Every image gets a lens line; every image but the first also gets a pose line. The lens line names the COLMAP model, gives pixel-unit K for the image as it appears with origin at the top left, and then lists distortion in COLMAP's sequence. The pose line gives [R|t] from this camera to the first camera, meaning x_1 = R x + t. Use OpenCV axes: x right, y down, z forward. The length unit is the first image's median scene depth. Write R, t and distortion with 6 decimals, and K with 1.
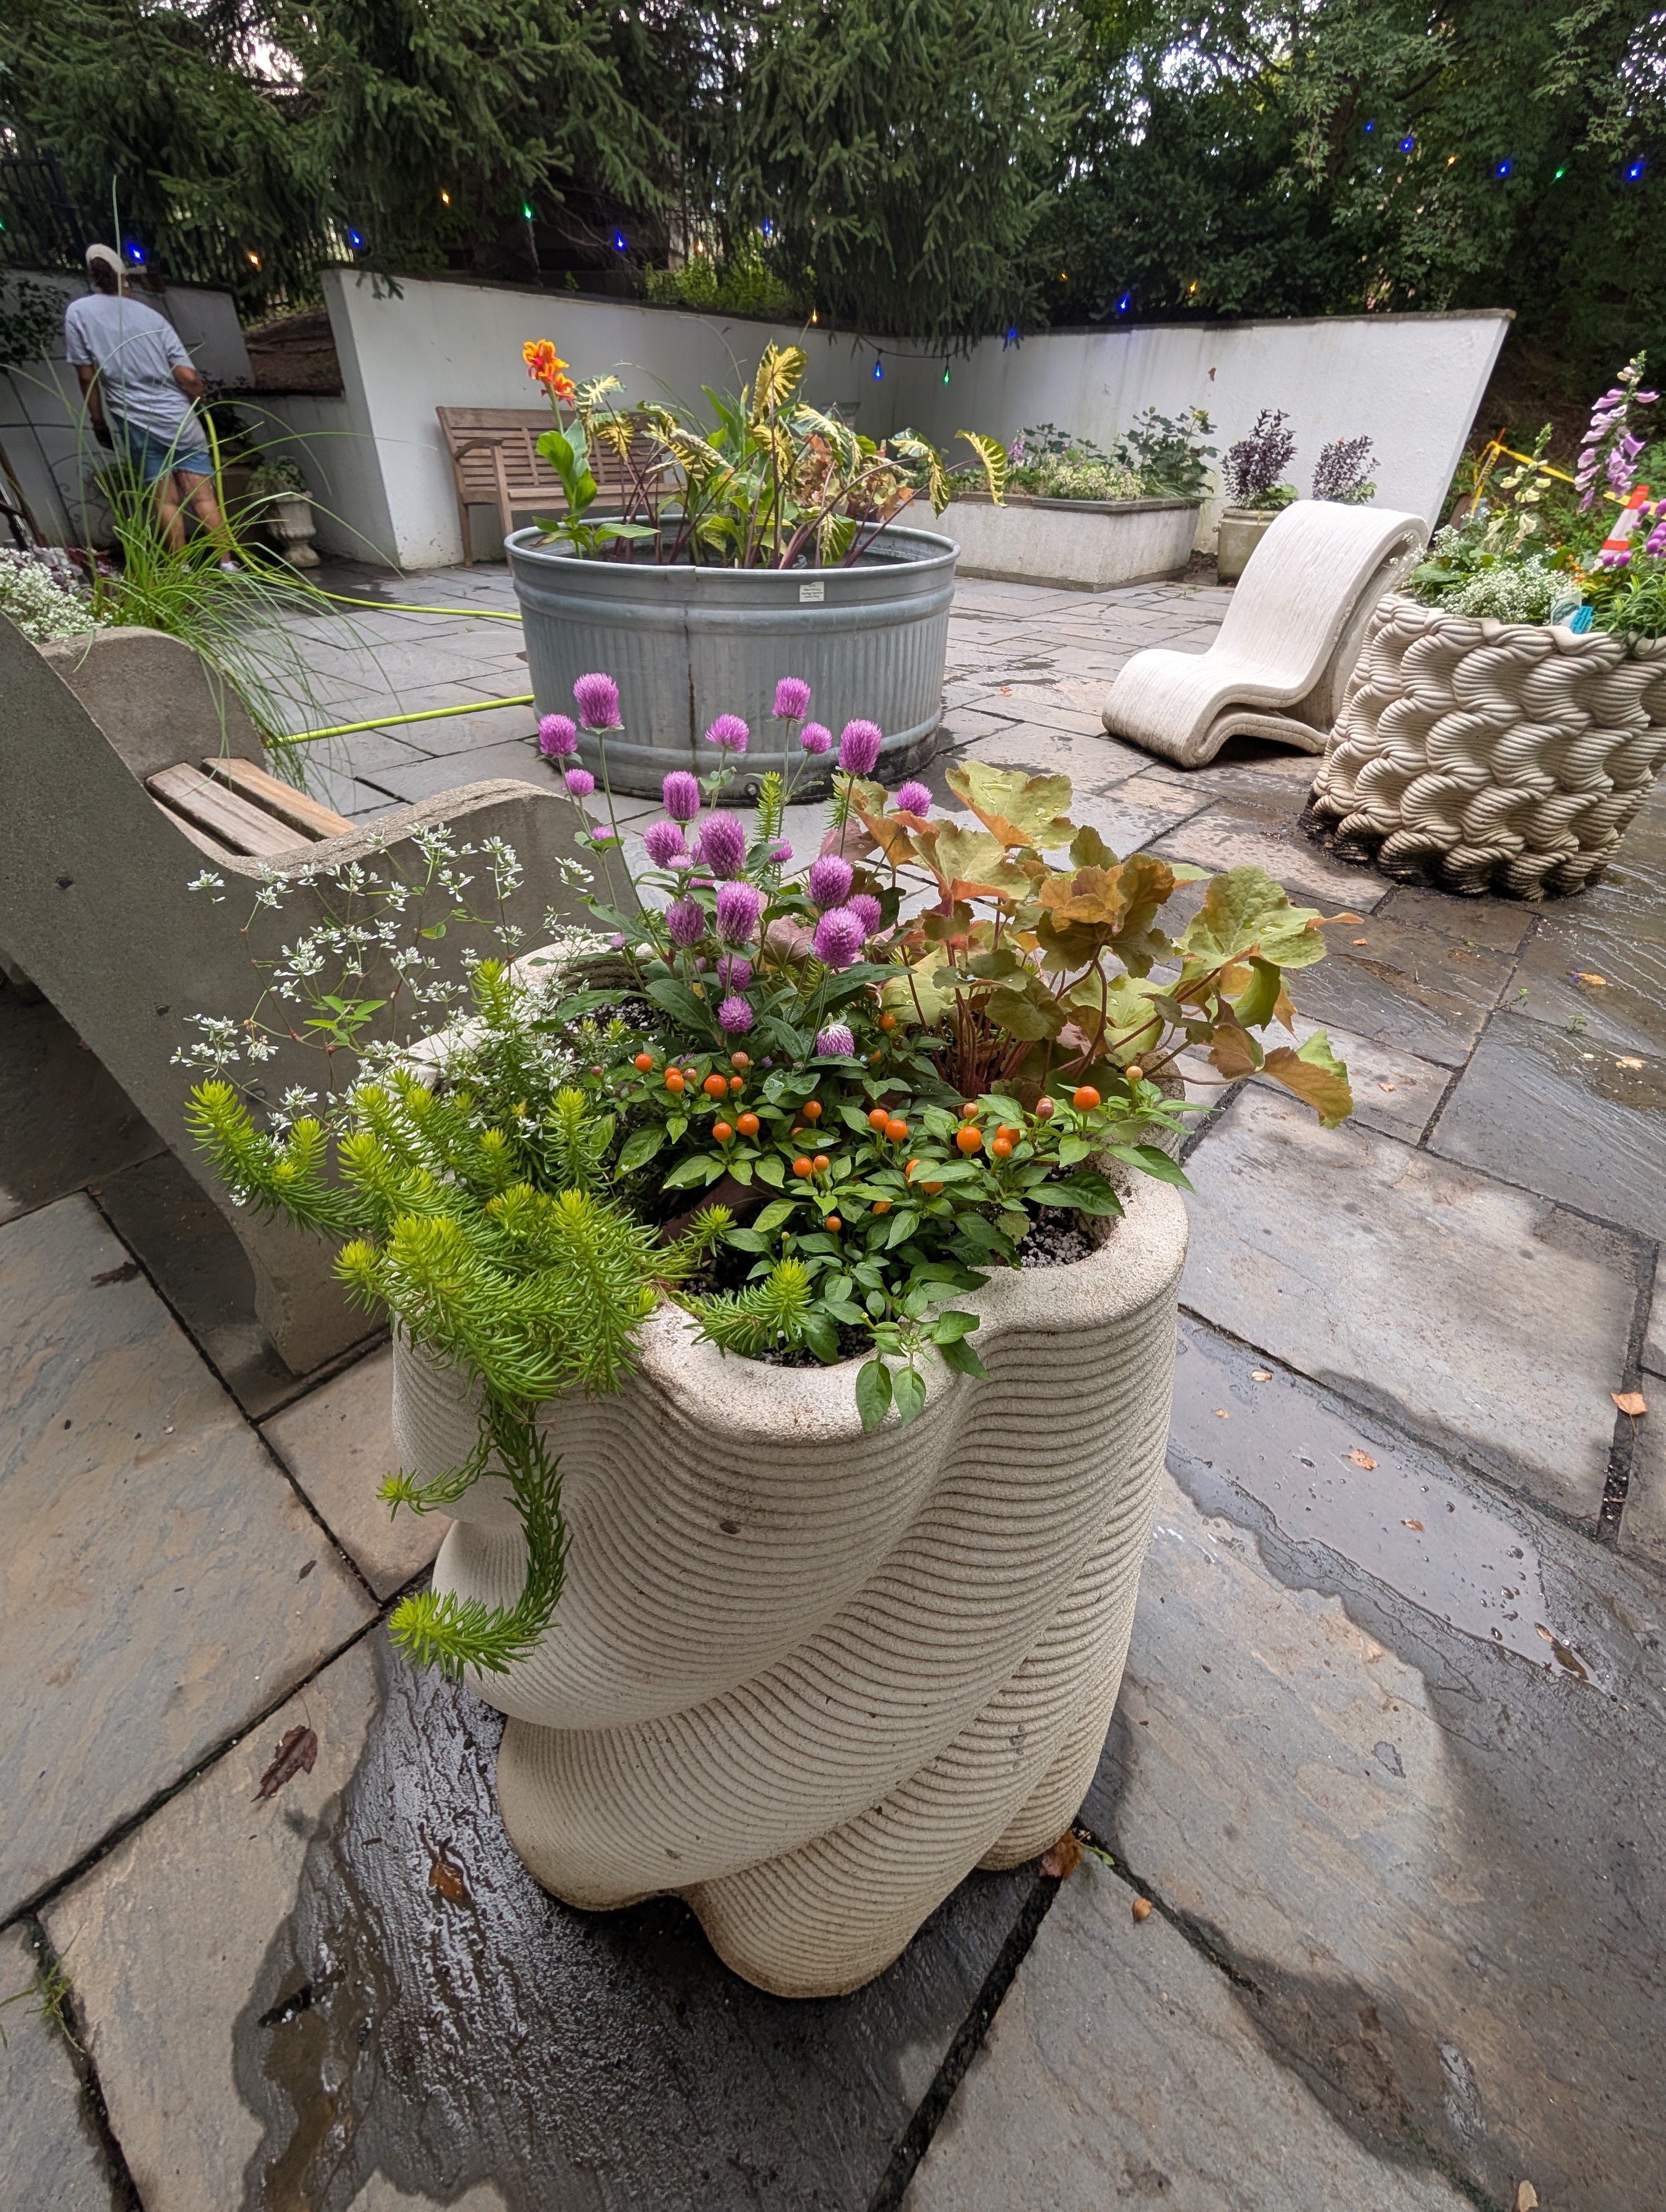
lens RADIAL K [[905.7, 0, 829.0], [0, 905.7, 1094.3], [0, 0, 1]] dist [0.000664, 0.000211]
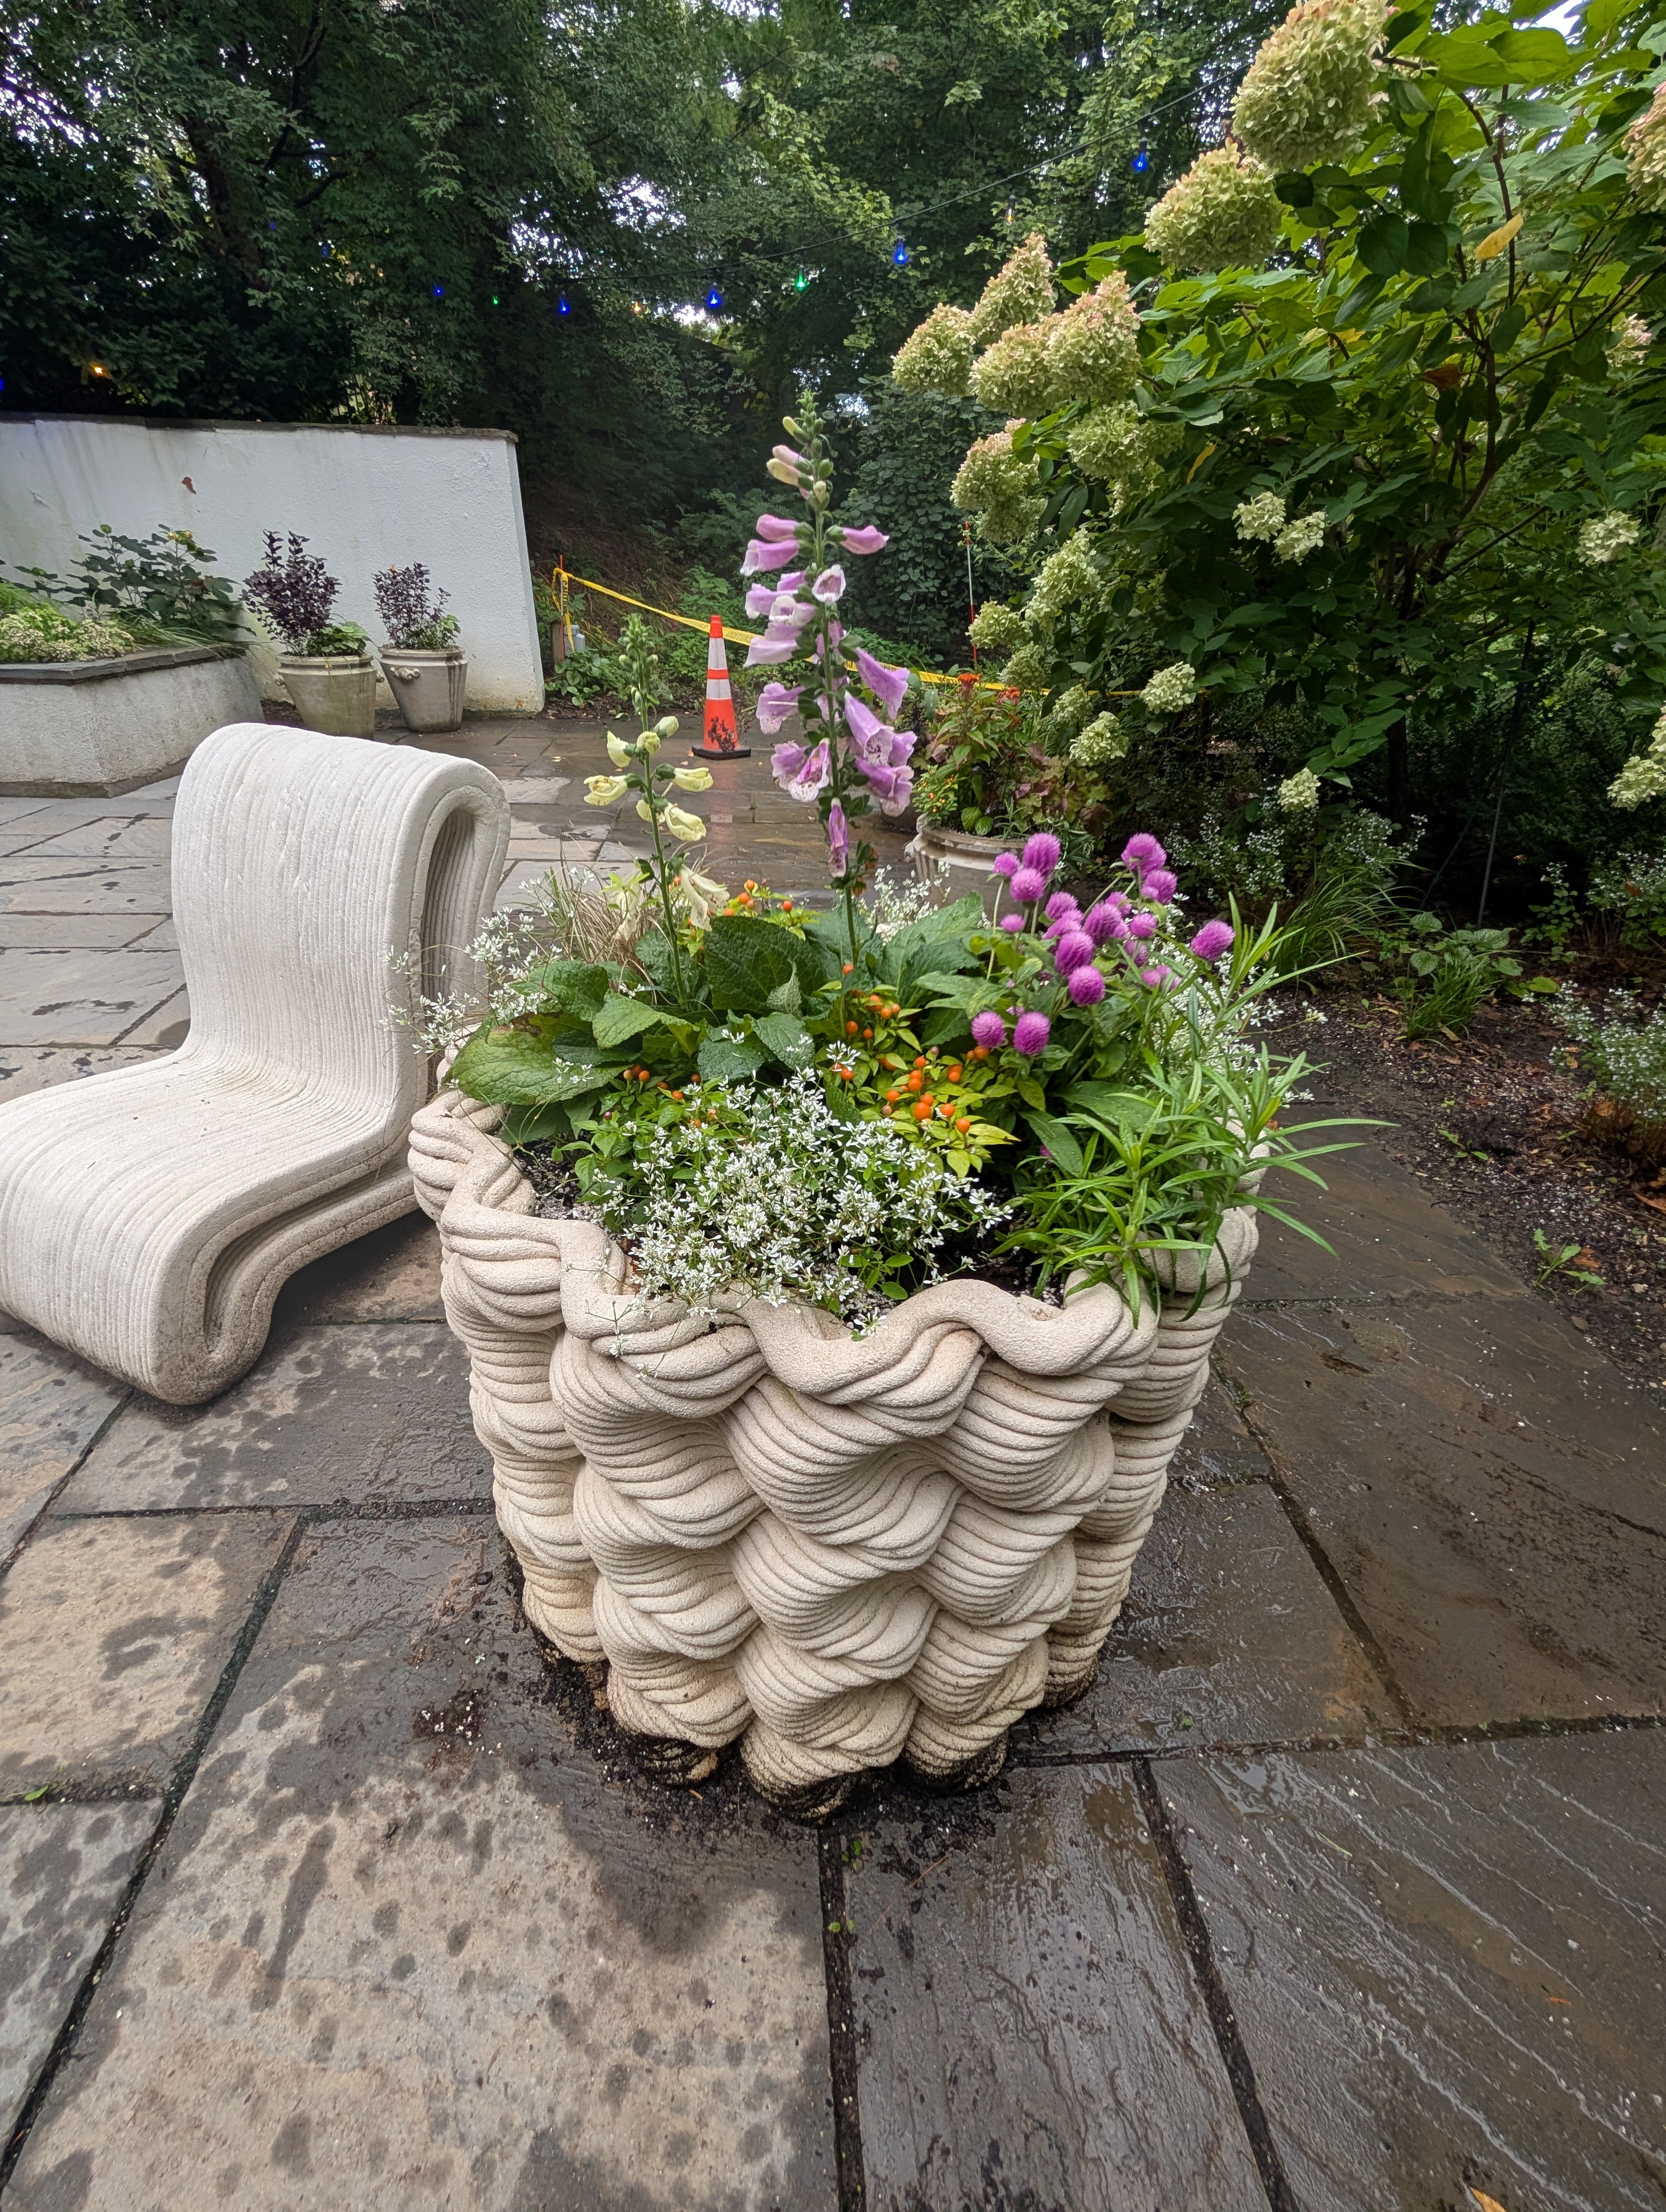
lens RADIAL K [[905.7, 0, 827.7], [0, 905.7, 1113.2], [0, 0, 1]] dist [0.000664, 0.000211]
pose [[0.710007, -0.369072, 0.599730, 0.174197], [0.412757, 0.908132, 0.070208, -0.170758], [-0.570545, 0.197694, 0.797117, 0.221019]]
